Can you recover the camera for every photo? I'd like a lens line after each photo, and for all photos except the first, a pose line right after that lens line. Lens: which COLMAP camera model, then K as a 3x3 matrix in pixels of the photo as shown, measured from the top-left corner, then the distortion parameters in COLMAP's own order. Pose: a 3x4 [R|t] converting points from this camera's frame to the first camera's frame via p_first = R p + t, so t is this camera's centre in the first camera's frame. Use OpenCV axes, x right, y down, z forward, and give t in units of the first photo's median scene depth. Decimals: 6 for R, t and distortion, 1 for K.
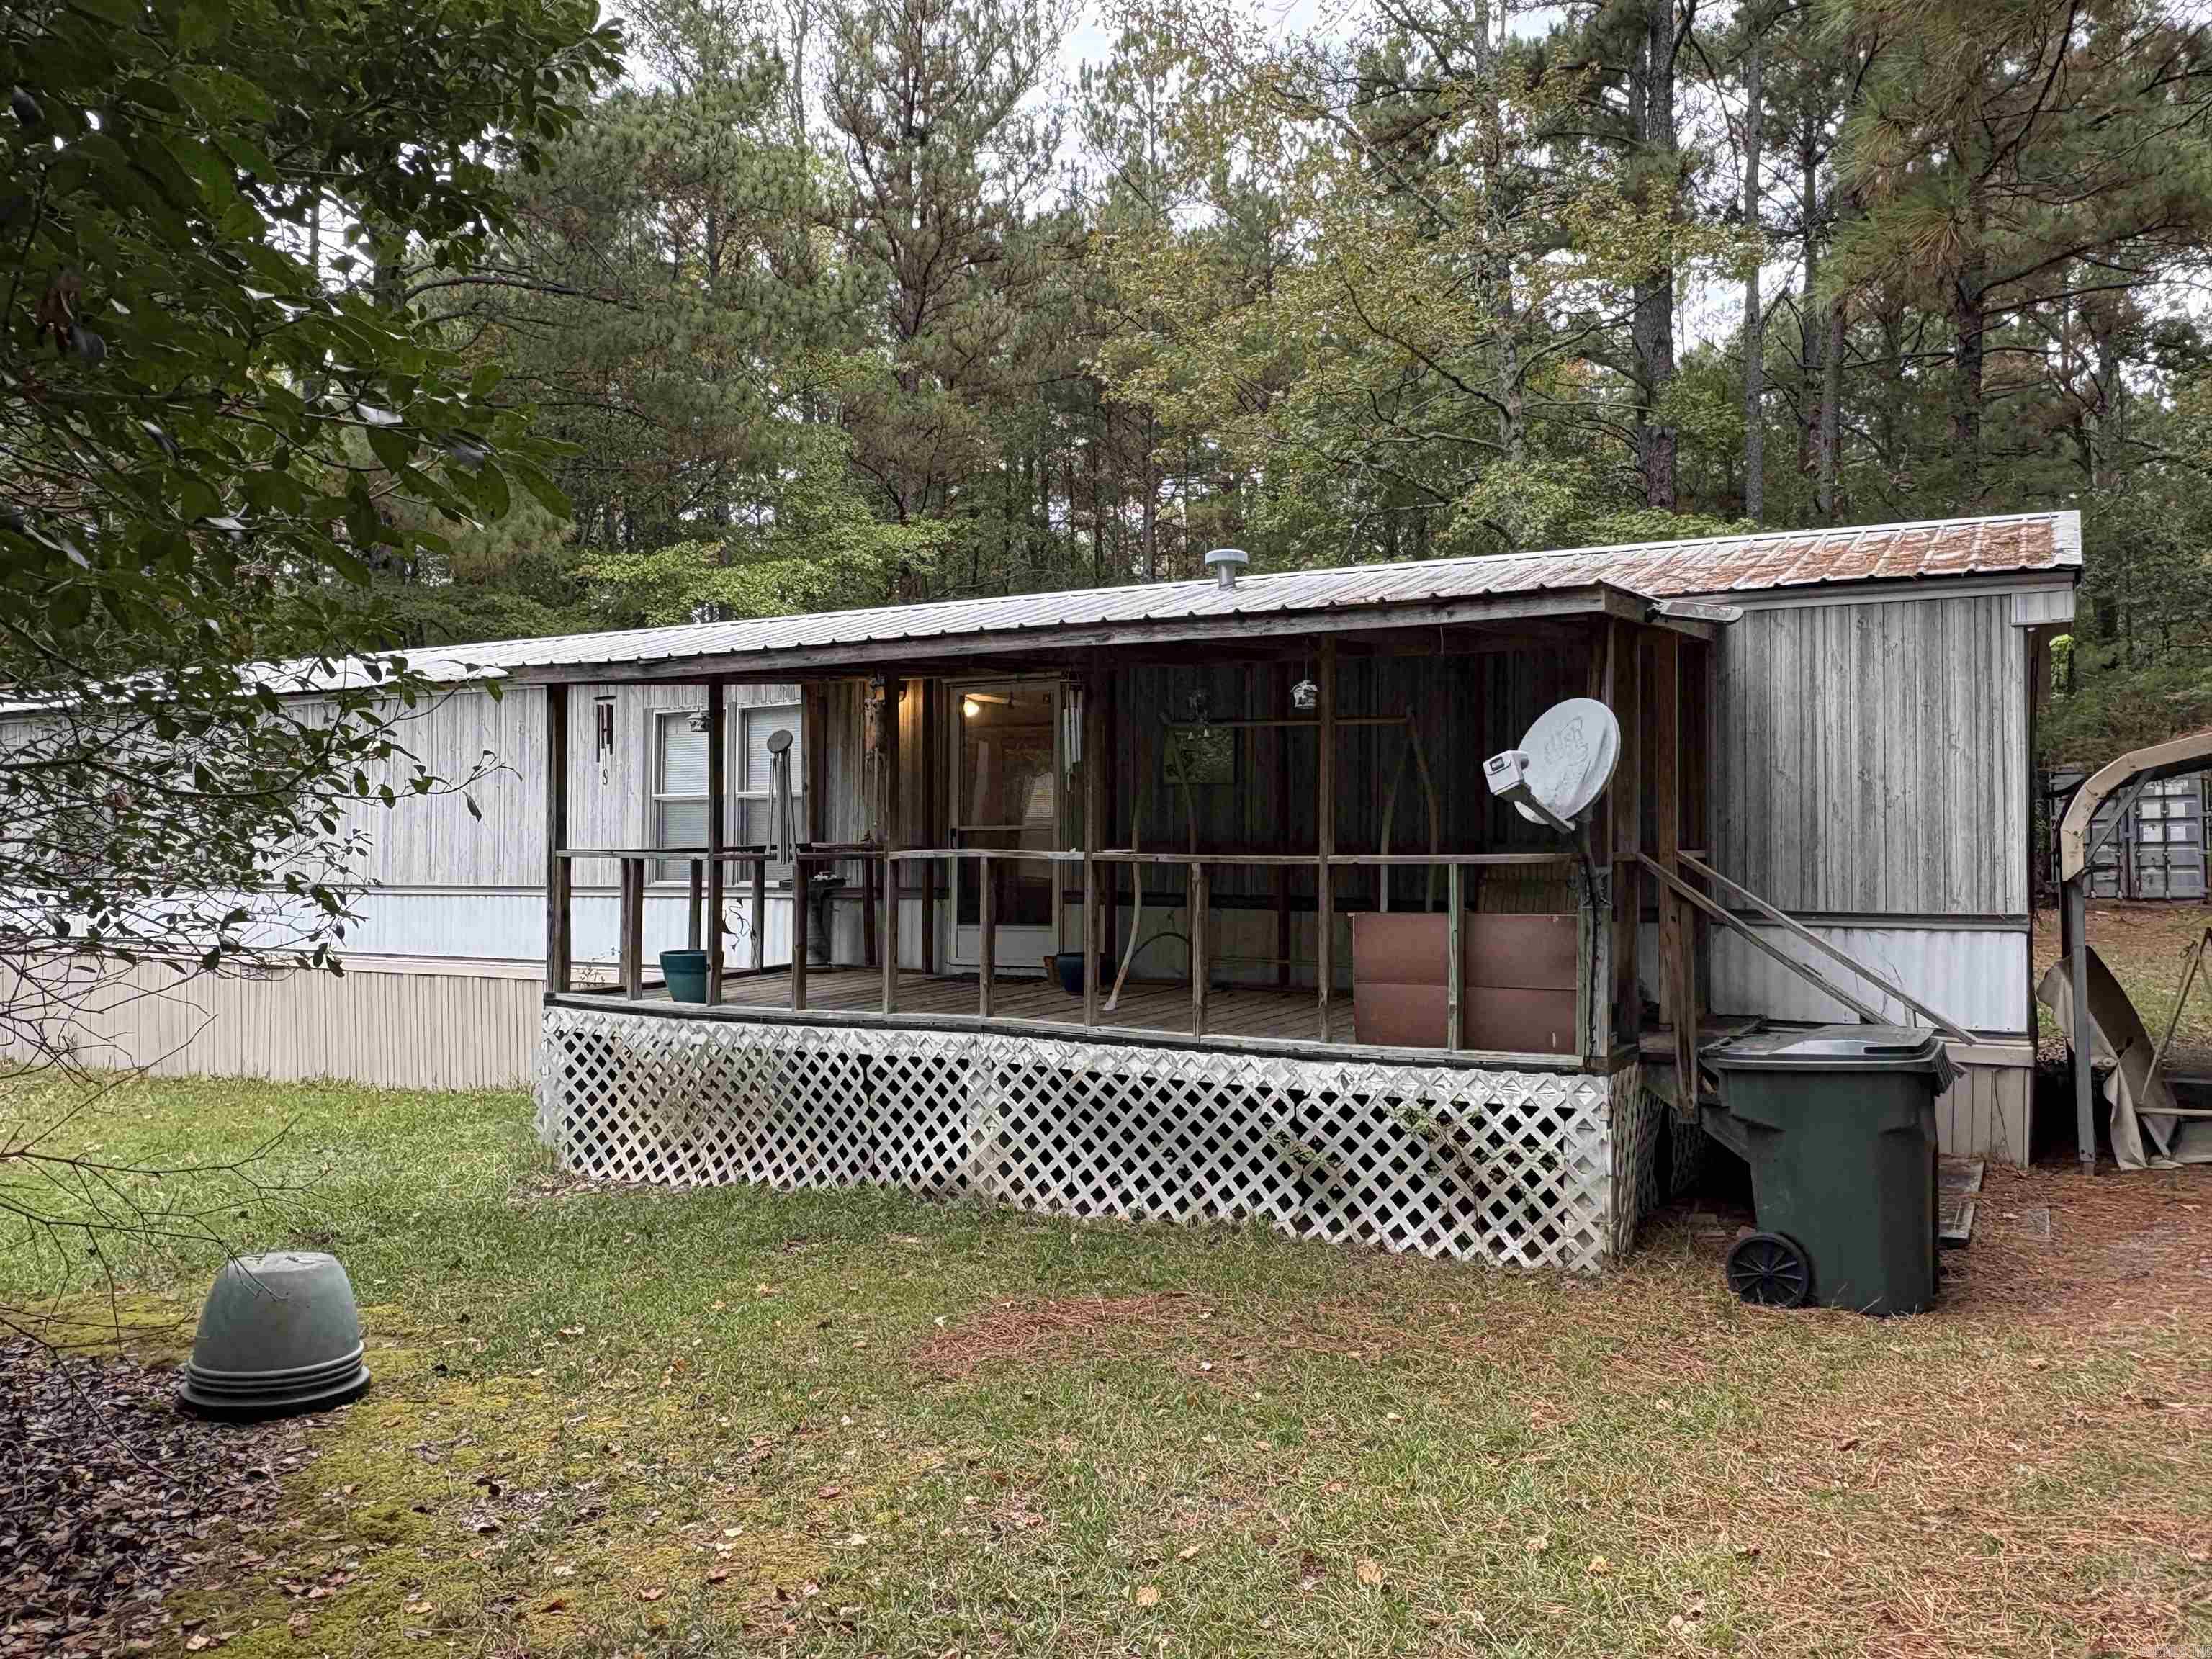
lens RADIAL K [[1708.8, 0, 1106.0], [0, 1708.8, 829.5], [0, 0, 1]] dist [0.005538, 0.007028]
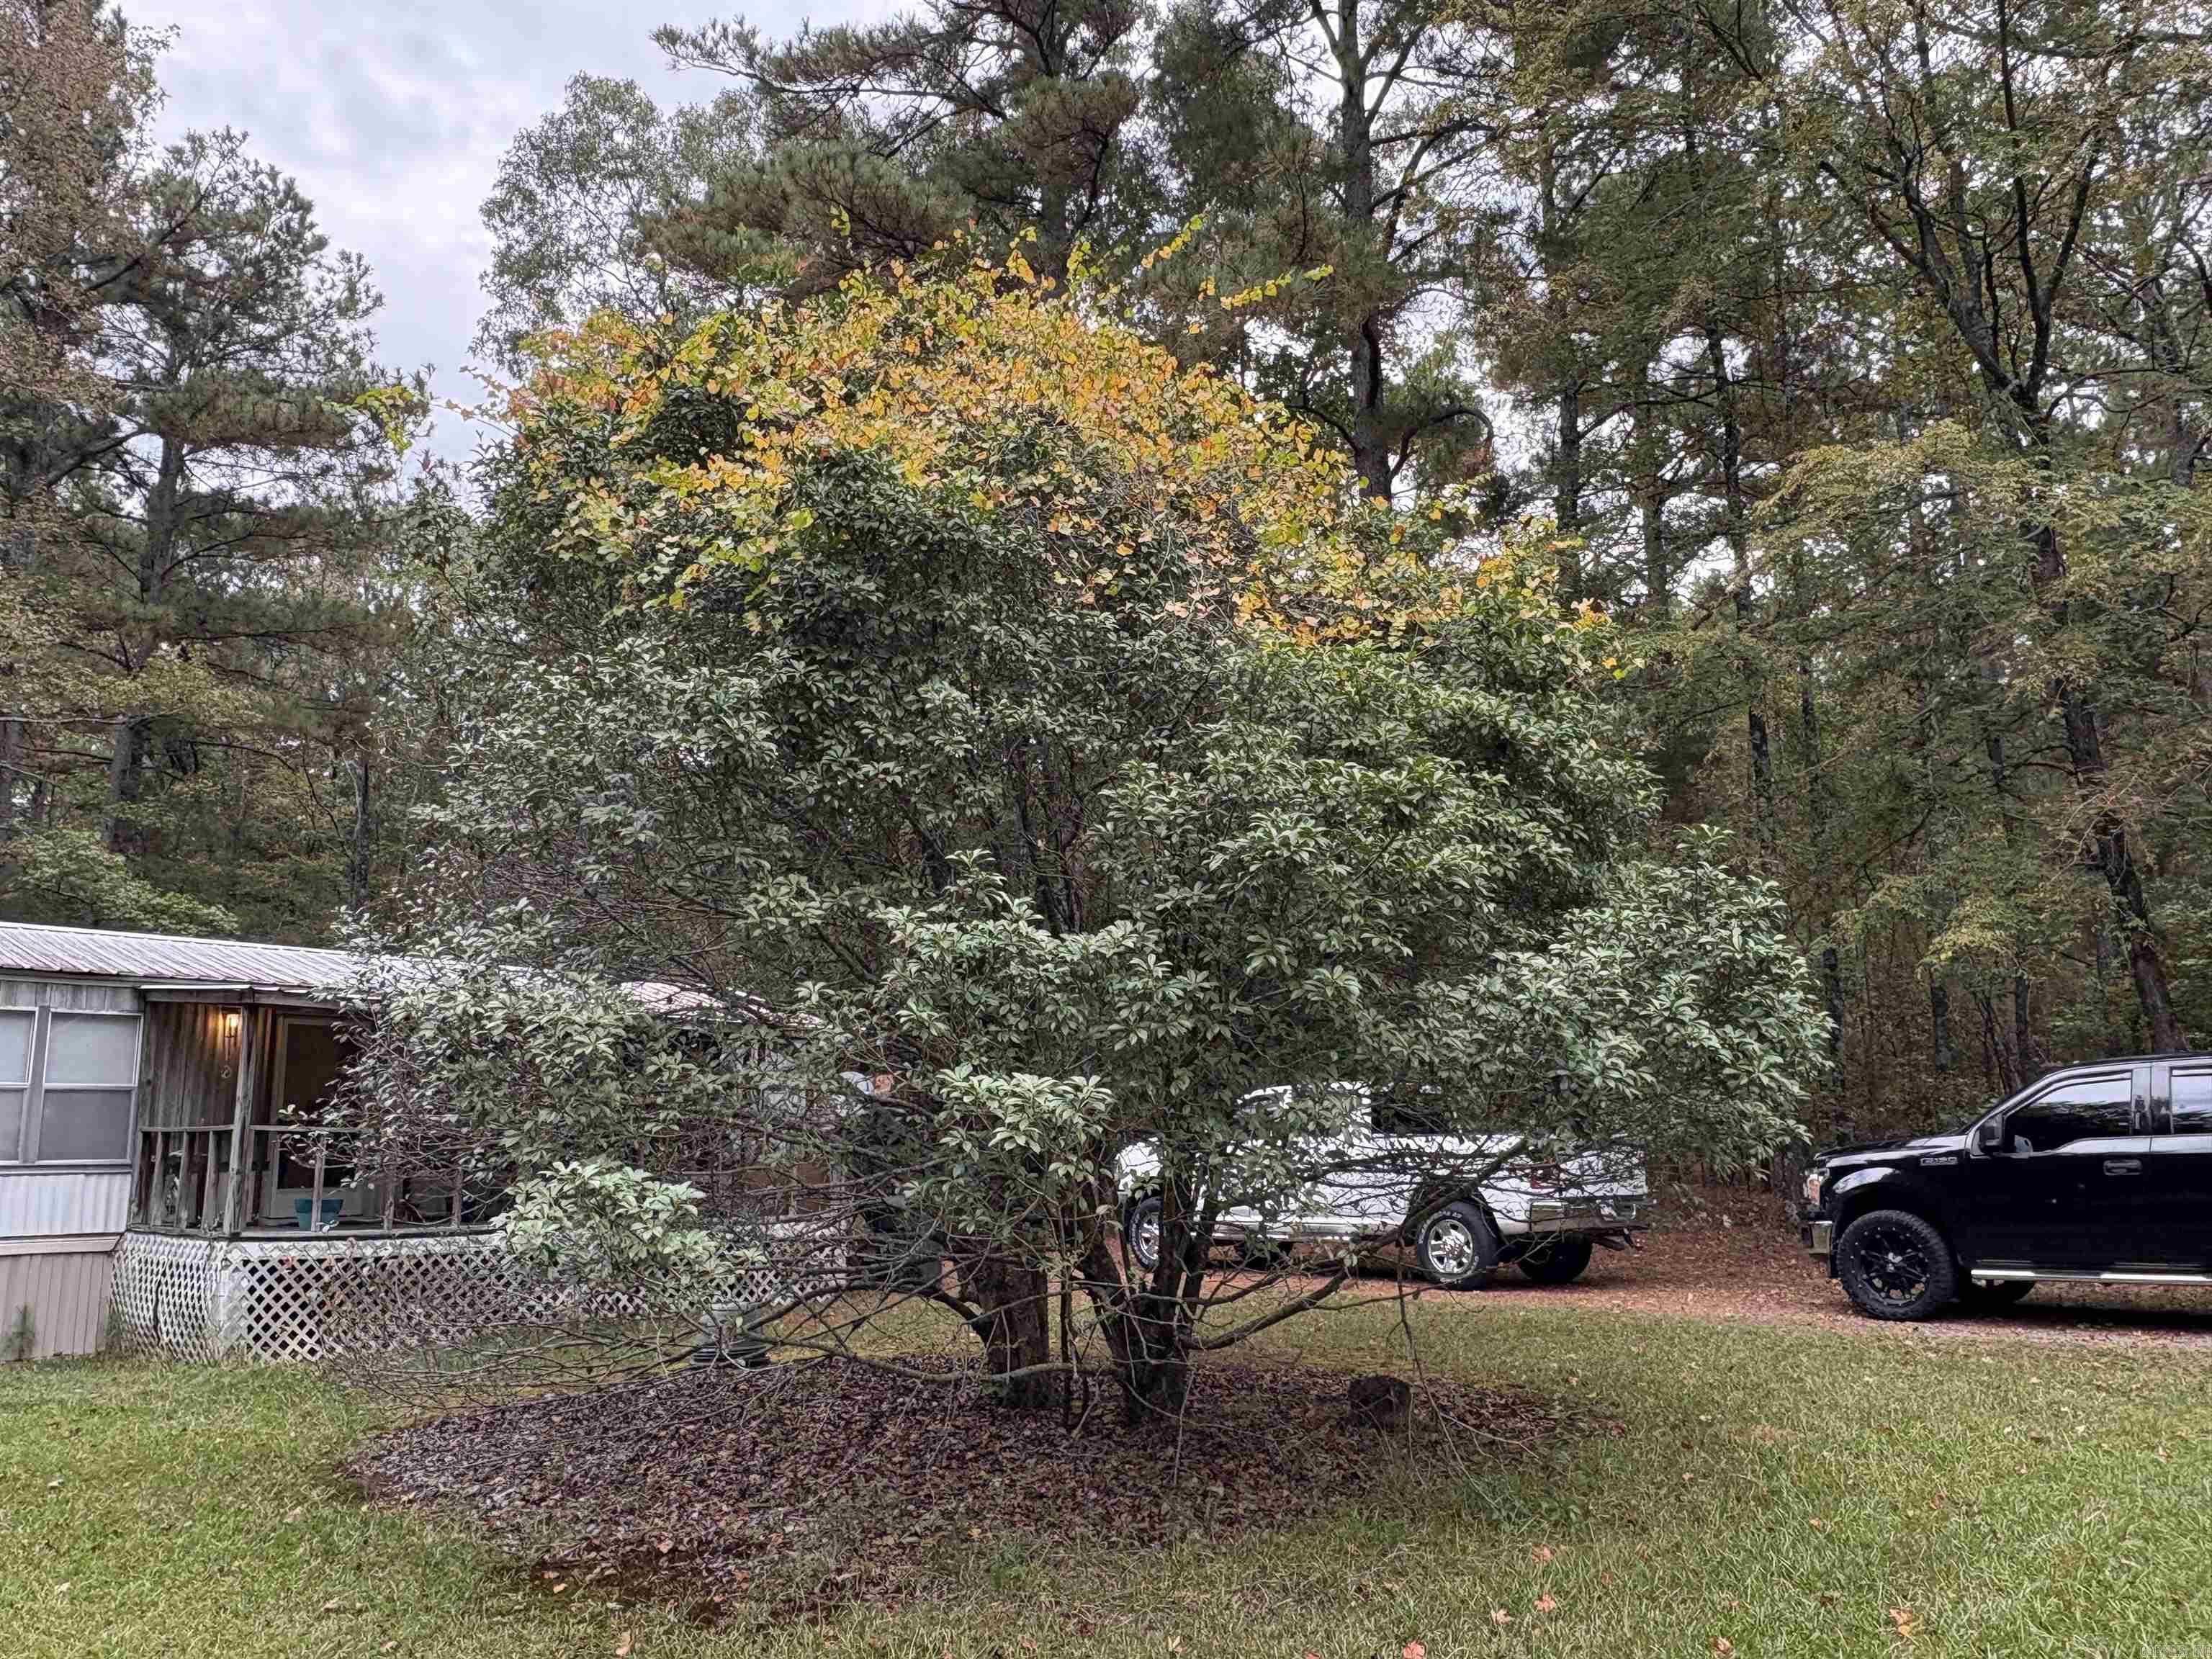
lens RADIAL K [[1708.8, 0, 1106.0], [0, 1708.8, 829.5], [0, 0, 1]] dist [0.005538, 0.007028]
pose [[0.248989, 0.159373, 0.955304, -1.501790], [-0.035216, 0.987205, -0.155517, -0.031188], [-0.967866, 0.005080, 0.251415, 0.003839]]
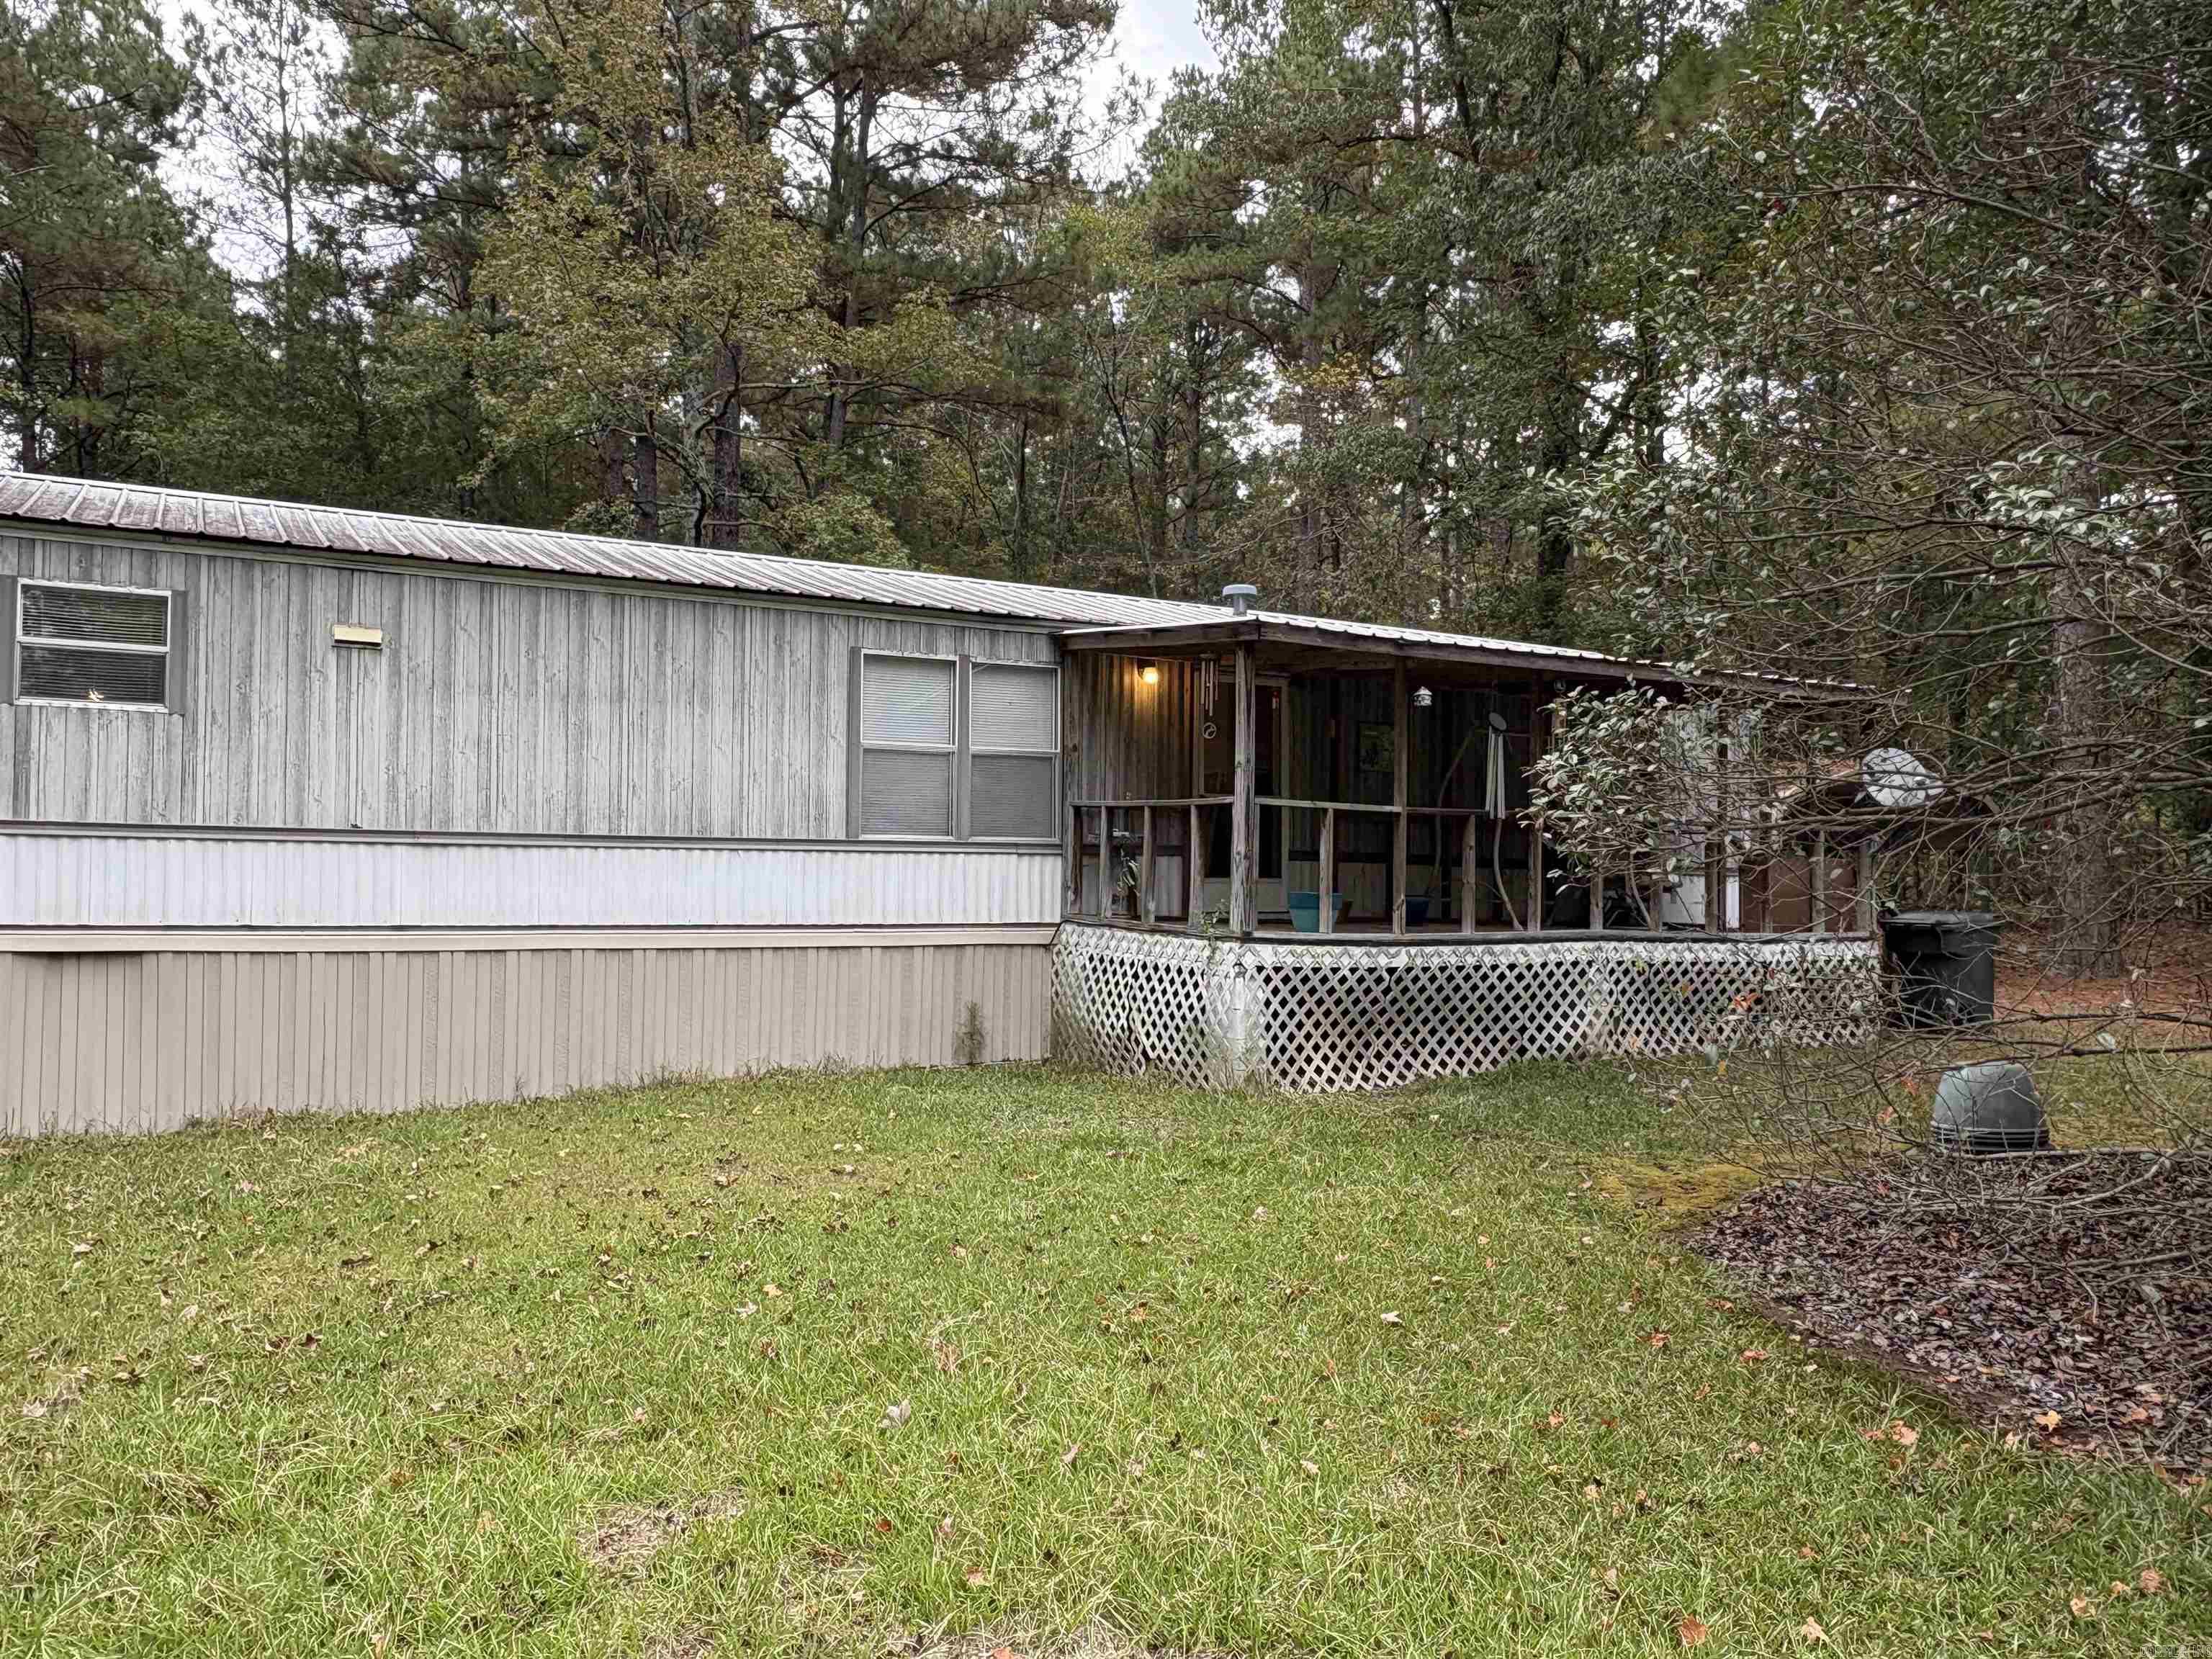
lens RADIAL K [[1708.8, 0, 1106.0], [0, 1708.8, 829.5], [0, 0, 1]] dist [0.005538, 0.007028]
pose [[0.527276, 0.003101, 0.849689, -1.277914], [-0.049297, 0.998421, 0.026947, 0.009341], [-0.848263, -0.056096, 0.526596, 0.530890]]
